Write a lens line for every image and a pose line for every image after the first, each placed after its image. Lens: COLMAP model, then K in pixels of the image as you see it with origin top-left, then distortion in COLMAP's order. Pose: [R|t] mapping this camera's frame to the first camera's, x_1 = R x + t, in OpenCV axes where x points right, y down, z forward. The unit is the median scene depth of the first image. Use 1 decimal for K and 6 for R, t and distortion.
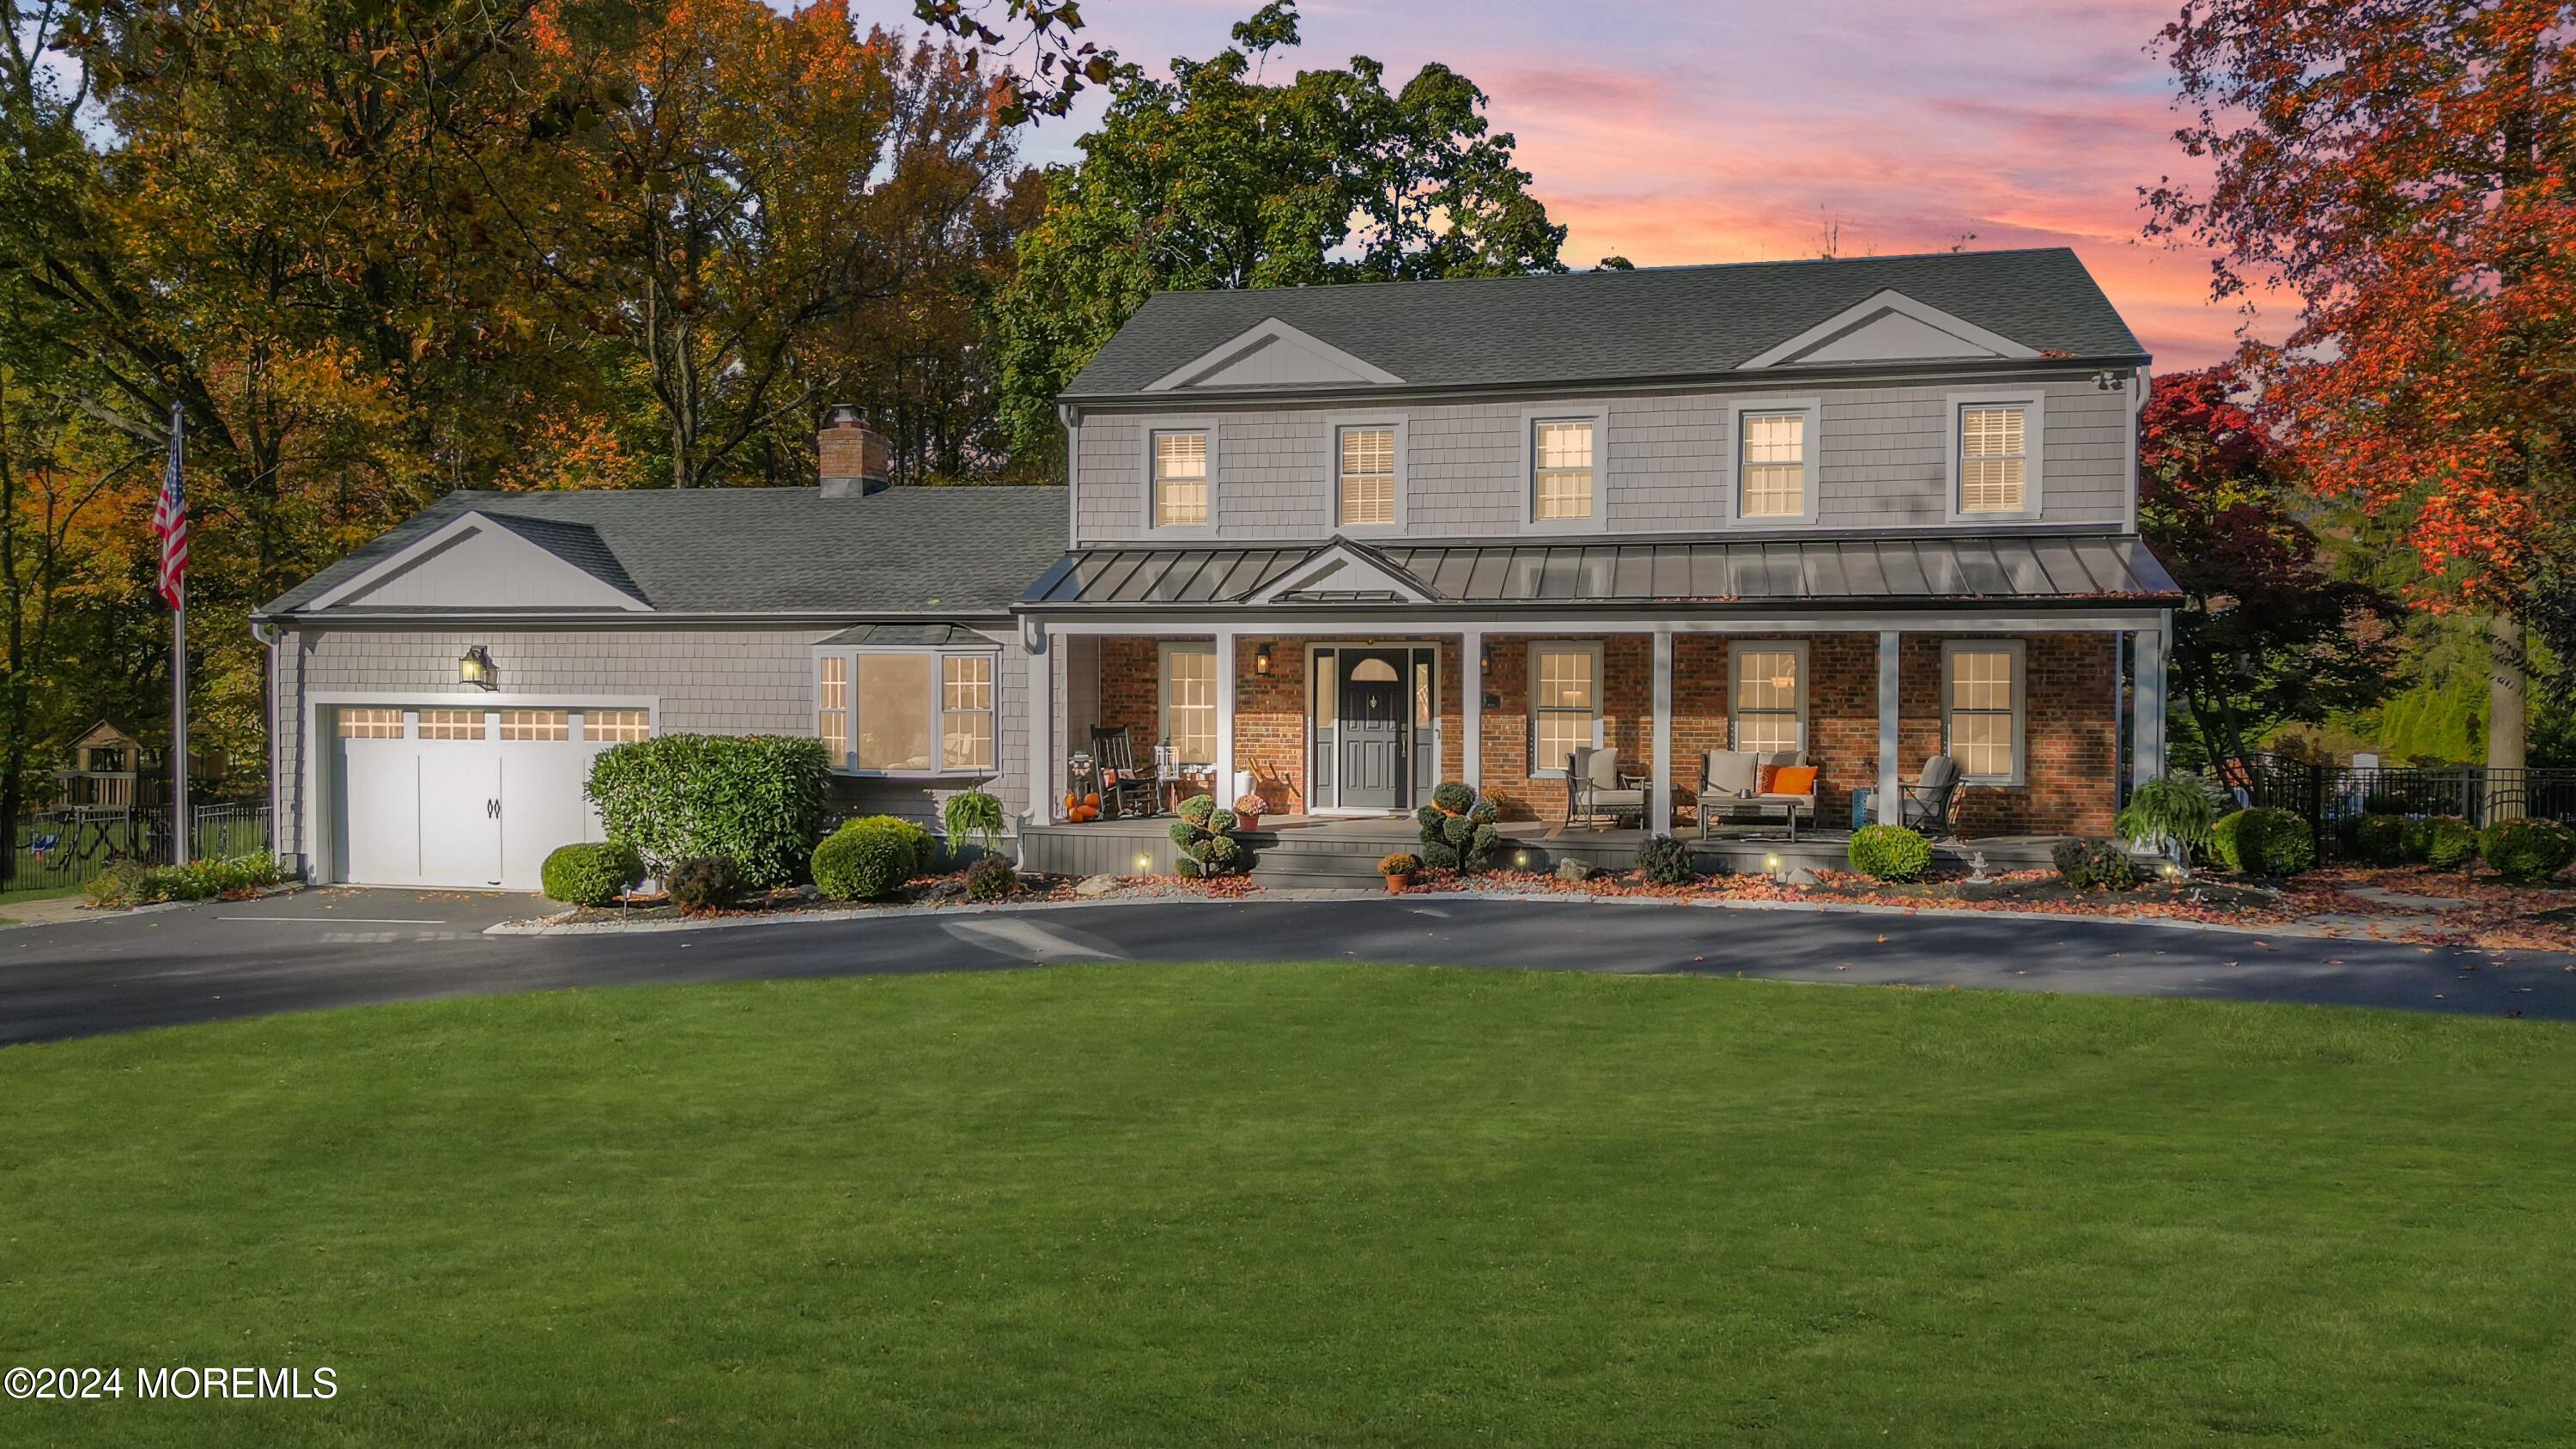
lens RADIAL K [[1804.8, 0, 1288.0], [0, 1804.8, 724.5], [0, 0, 1]] dist [0.111594, -0.126210]
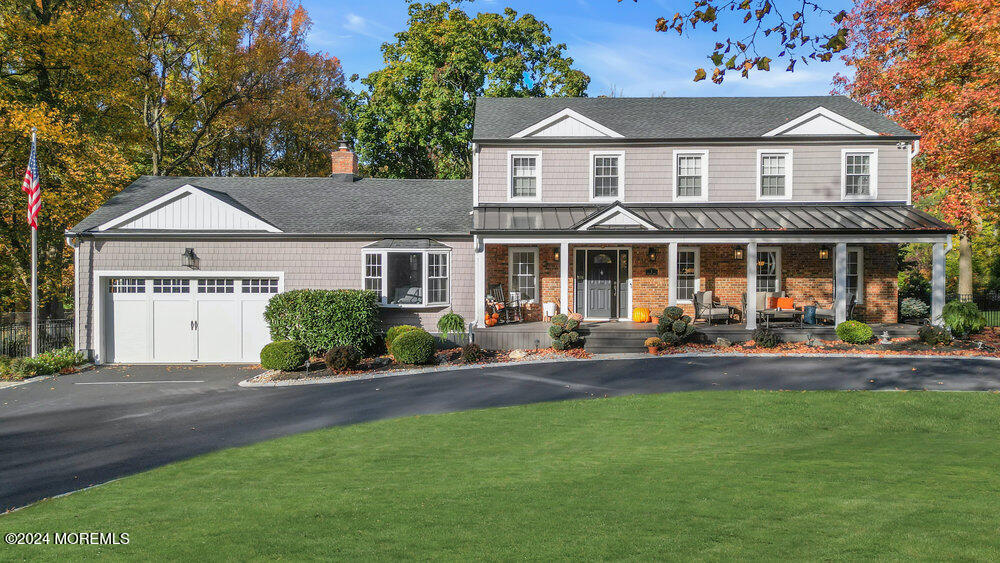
lens RADIAL K [[700.5, 0, 500.0], [0, 700.5, 281.5], [0, 0, 1]] dist [0.111594, -0.126210]
pose [[0.975170, -0.009701, 0.221246, -0.291827], [0.008248, 0.999938, 0.007488, -0.008409], [-0.221305, -0.005477, 0.975189, 0.131520]]
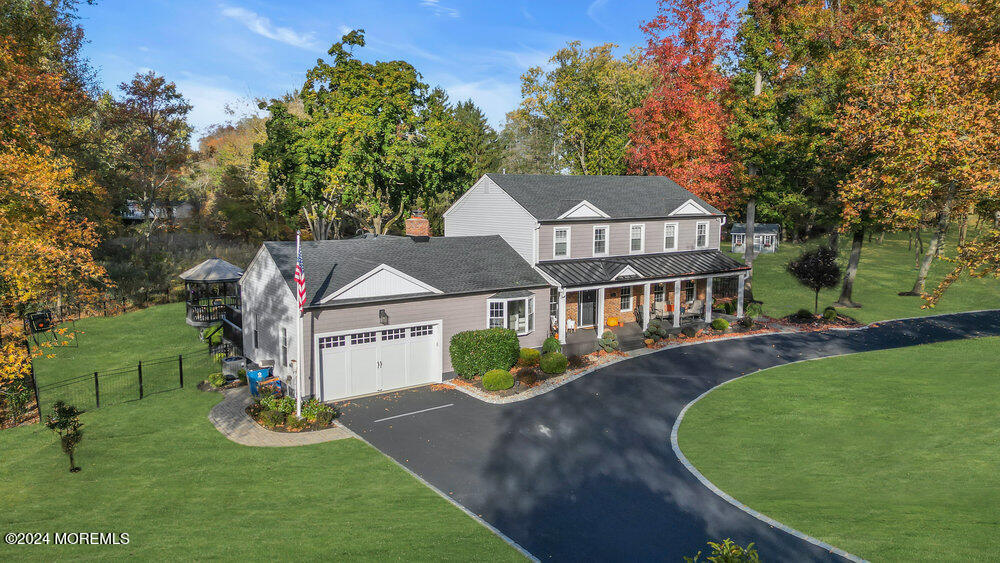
lens RADIAL K [[700.5, 0, 500.0], [0, 700.5, 281.5], [0, 0, 1]] dist [0.111594, -0.126210]
pose [[0.675092, -0.094862, 0.731610, -1.181885], [0.020446, 0.993723, 0.109982, -0.215678], [-0.737451, -0.059290, 0.672794, 0.142110]]
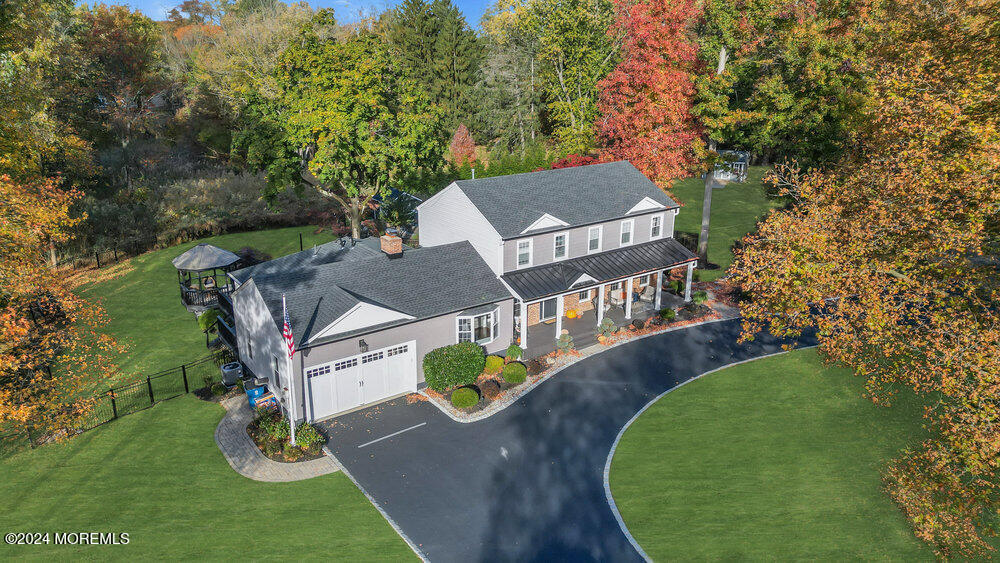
lens RADIAL K [[700.5, 0, 500.0], [0, 700.5, 281.5], [0, 0, 1]] dist [0.111594, -0.126210]
pose [[0.659040, -0.236136, 0.714077, -1.213436], [0.019583, 0.954500, 0.297567, -0.537123], [-0.751853, -0.182125, 0.633678, 0.053786]]
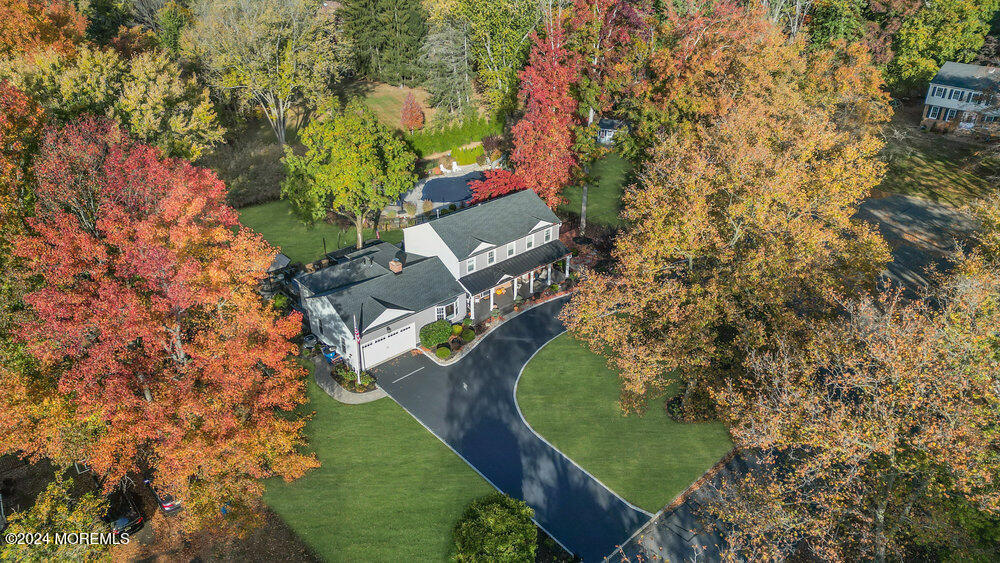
lens RADIAL K [[700.5, 0, 500.0], [0, 700.5, 281.5], [0, 0, 1]] dist [0.111594, -0.126210]
pose [[0.574410, -0.388133, 0.720698, -1.964641], [0.009310, 0.883479, 0.468378, -1.341658], [-0.818515, -0.262331, 0.511093, -0.482413]]
